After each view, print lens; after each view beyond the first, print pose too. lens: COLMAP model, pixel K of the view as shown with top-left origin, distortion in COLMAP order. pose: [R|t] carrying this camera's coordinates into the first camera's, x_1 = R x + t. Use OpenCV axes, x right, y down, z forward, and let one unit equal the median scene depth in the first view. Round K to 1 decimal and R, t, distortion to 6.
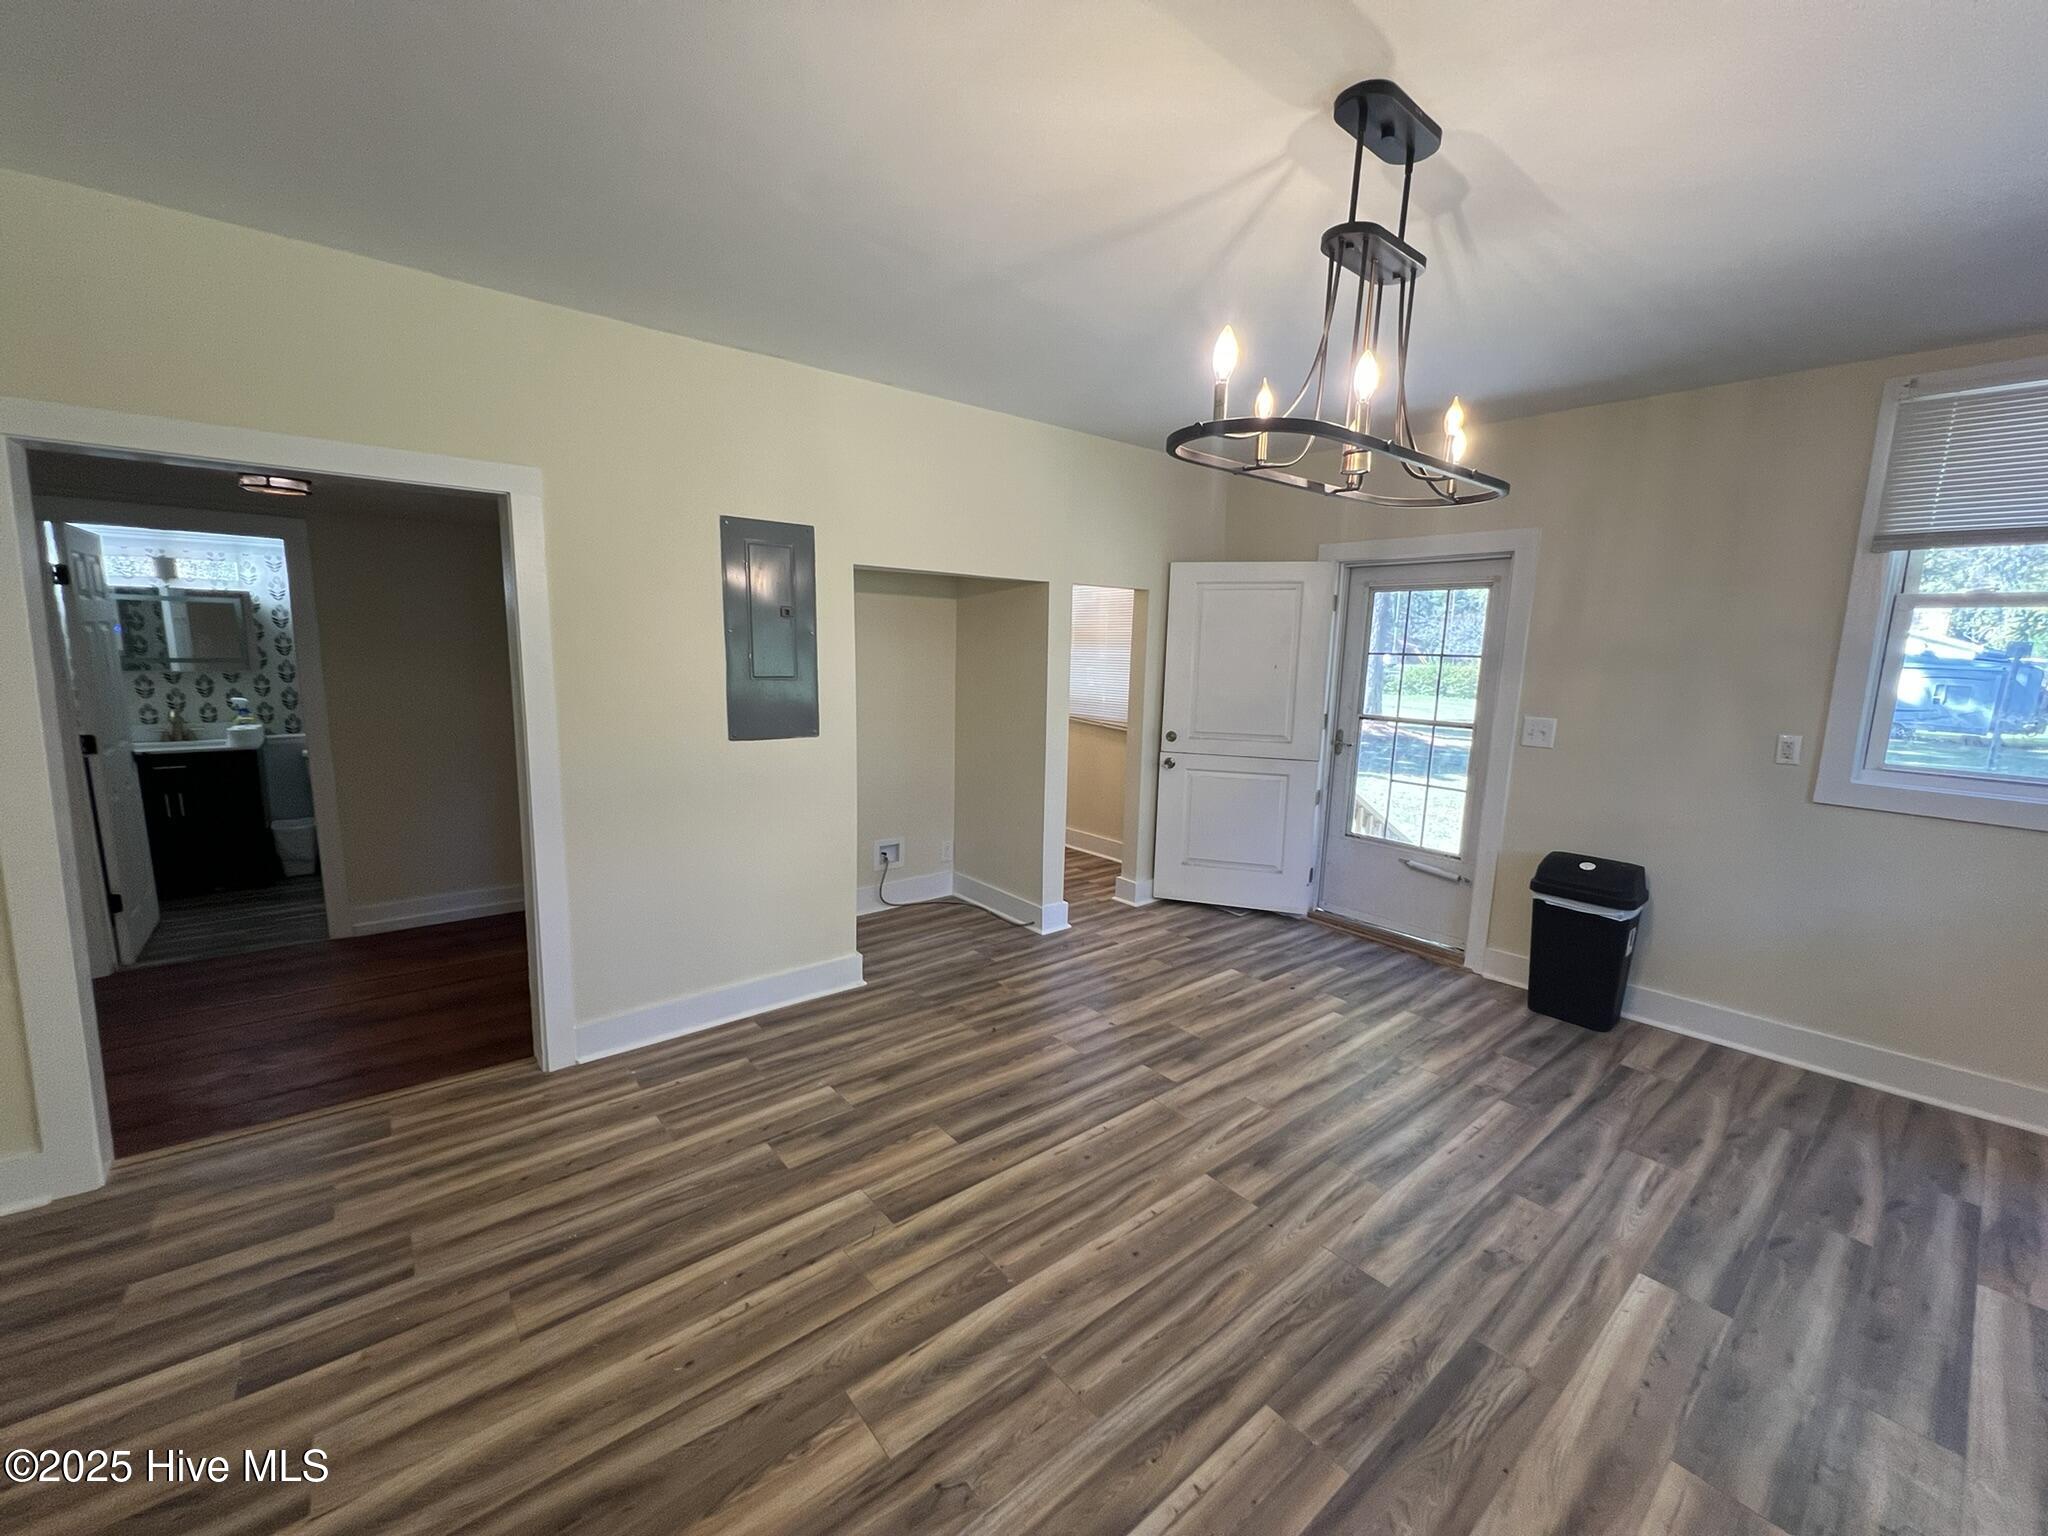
lens RADIAL K [[814.5, 0, 1024.5], [0, 814.5, 771.7], [0, 0, 1]] dist [-0.000325, -0.000179]
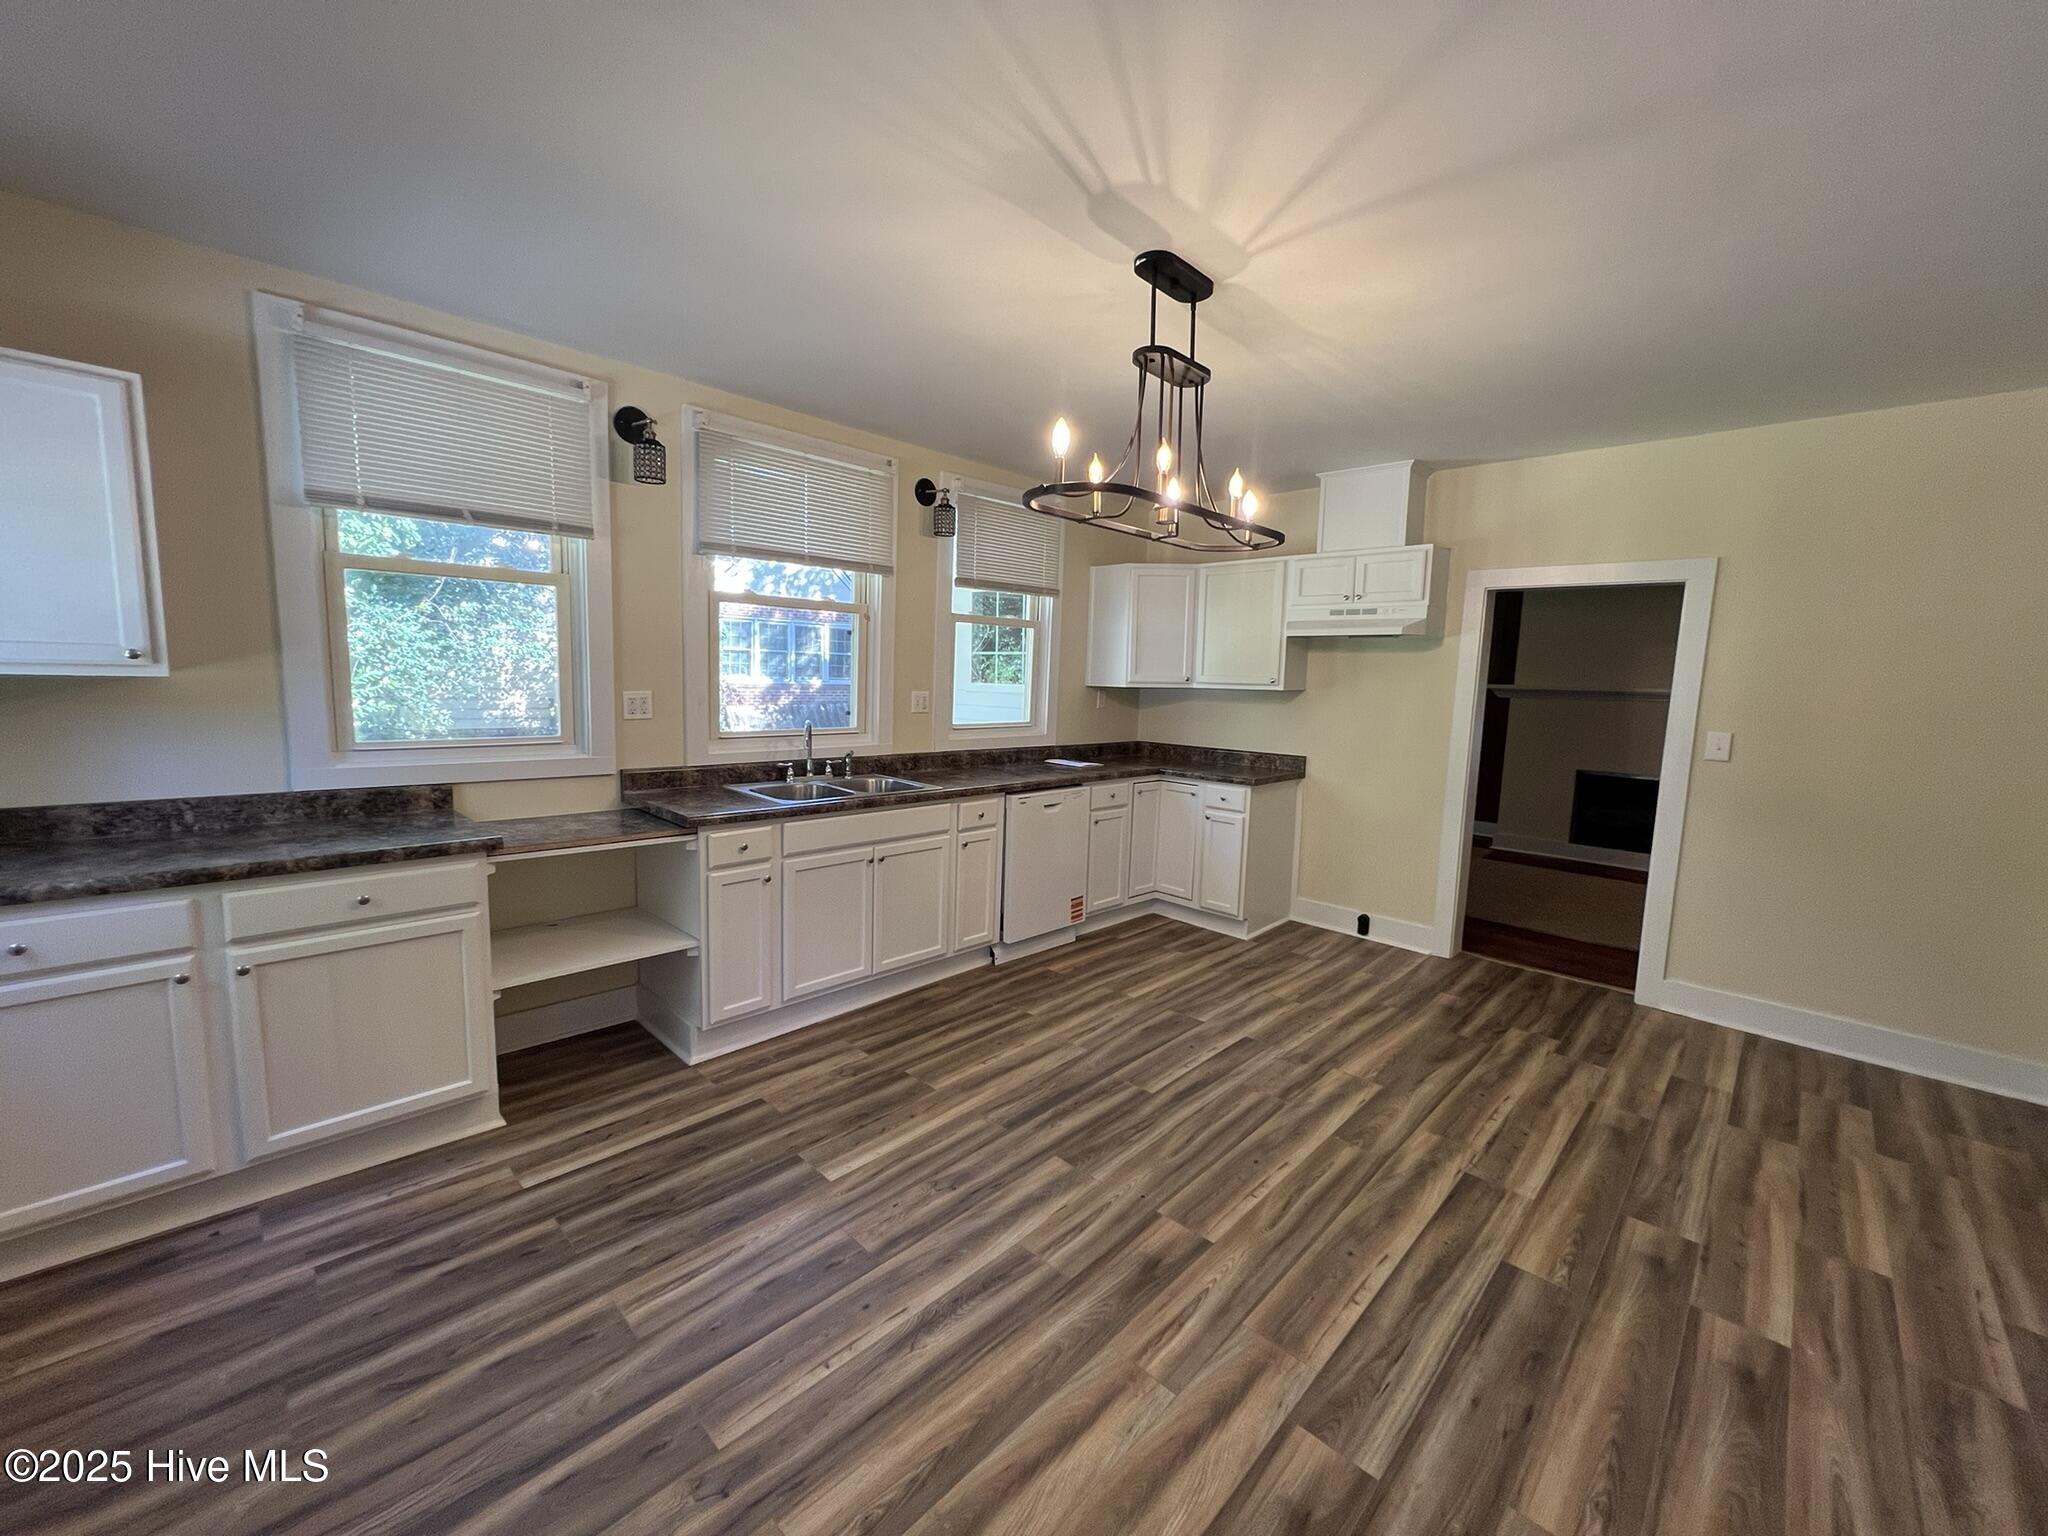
lens RADIAL K [[814.5, 0, 1029.2], [0, 814.5, 770.2], [0, 0, 1]] dist [-0.000325, -0.000179]
pose [[-0.991409, -0.039235, -0.124777, 0.522626], [-0.072005, 0.960103, 0.270216, -0.216519], [0.109197, 0.276879, -0.954680, 1.589545]]
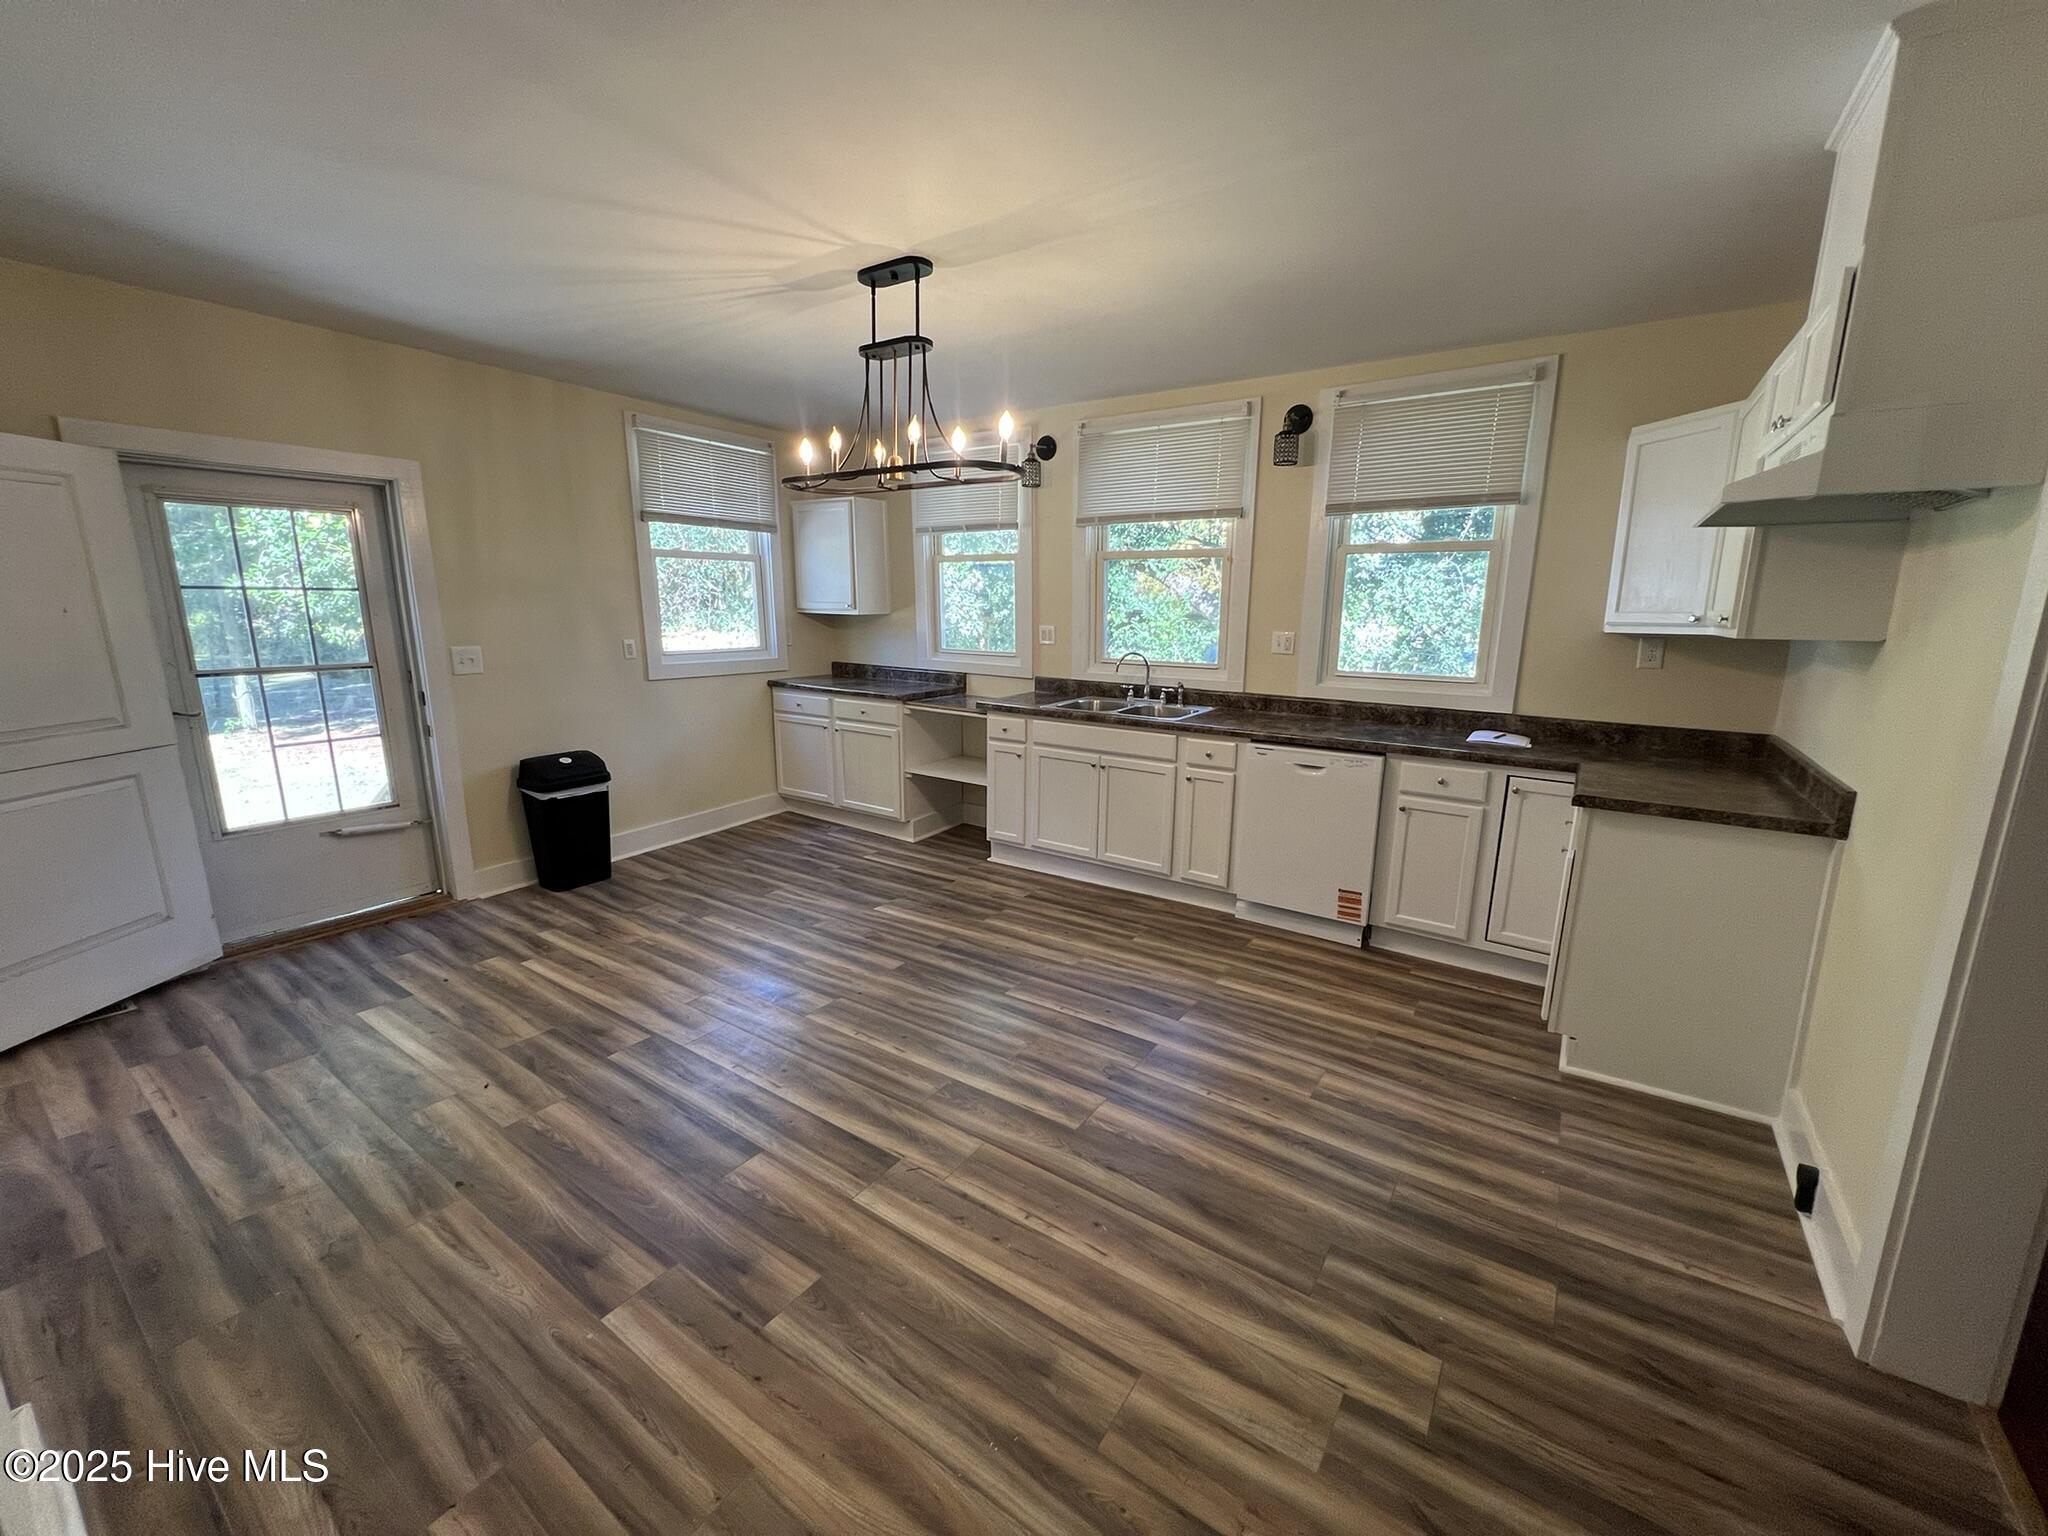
lens RADIAL K [[814.5, 0, 1033.5], [0, 814.5, 771.3], [0, 0, 1]] dist [-0.000325, -0.000179]
pose [[-0.282981, -0.222372, 0.932991, -0.898535], [0.134288, 0.953984, 0.268105, -0.140304], [-0.949678, 0.201158, -0.240098, 0.839421]]
